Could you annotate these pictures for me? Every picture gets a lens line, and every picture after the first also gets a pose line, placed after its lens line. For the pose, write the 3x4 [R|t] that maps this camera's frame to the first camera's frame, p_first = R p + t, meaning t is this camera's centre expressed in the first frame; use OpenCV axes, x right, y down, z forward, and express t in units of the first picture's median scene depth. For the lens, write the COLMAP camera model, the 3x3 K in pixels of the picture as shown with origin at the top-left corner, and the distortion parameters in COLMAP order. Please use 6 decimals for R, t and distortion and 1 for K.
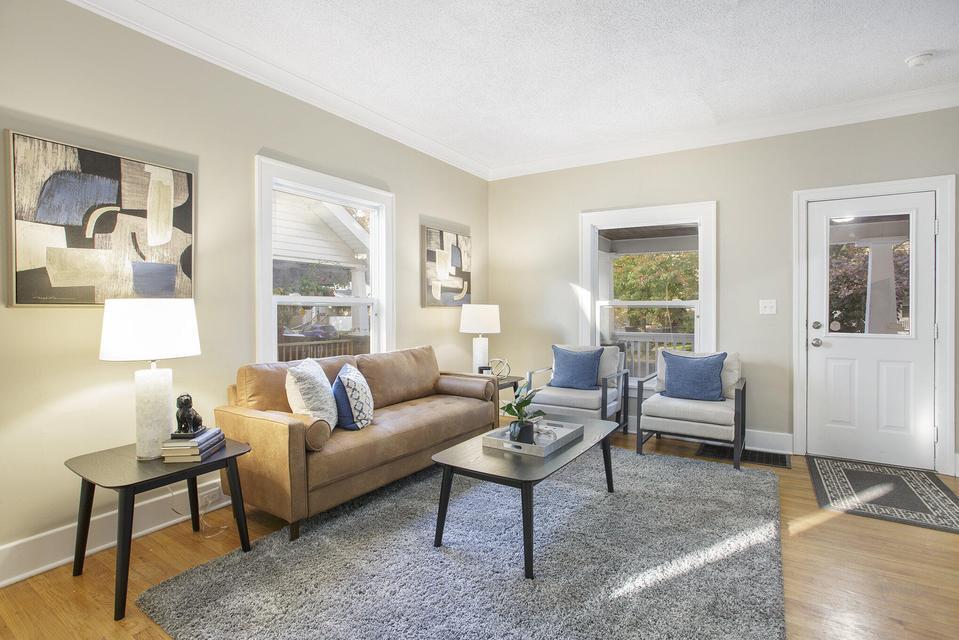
lens RADIAL K [[475.0, 0, 480.9], [0, 475.0, 320.9], [0, 0, 1]] dist [-0.042236, 0.008555]
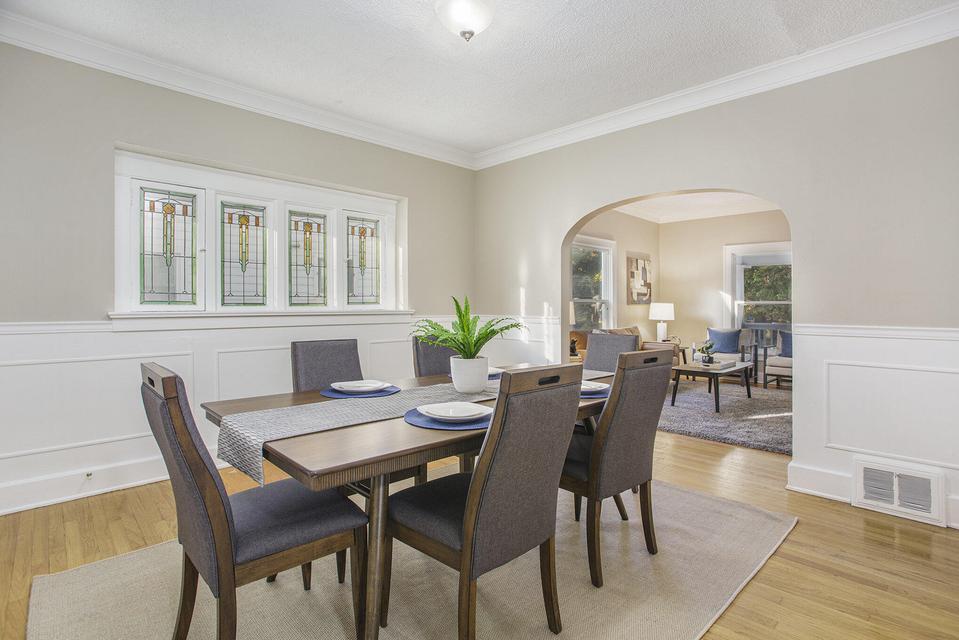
lens RADIAL K [[475.0, 0, 482.4], [0, 475.0, 311.1], [0, 0, 1]] dist [-0.042236, 0.008555]
pose [[0.975809, 0.003376, -0.218598, -0.259848], [-0.006657, 0.999876, -0.014275, 0.022343], [0.218522, 0.015385, 0.975711, -0.780162]]
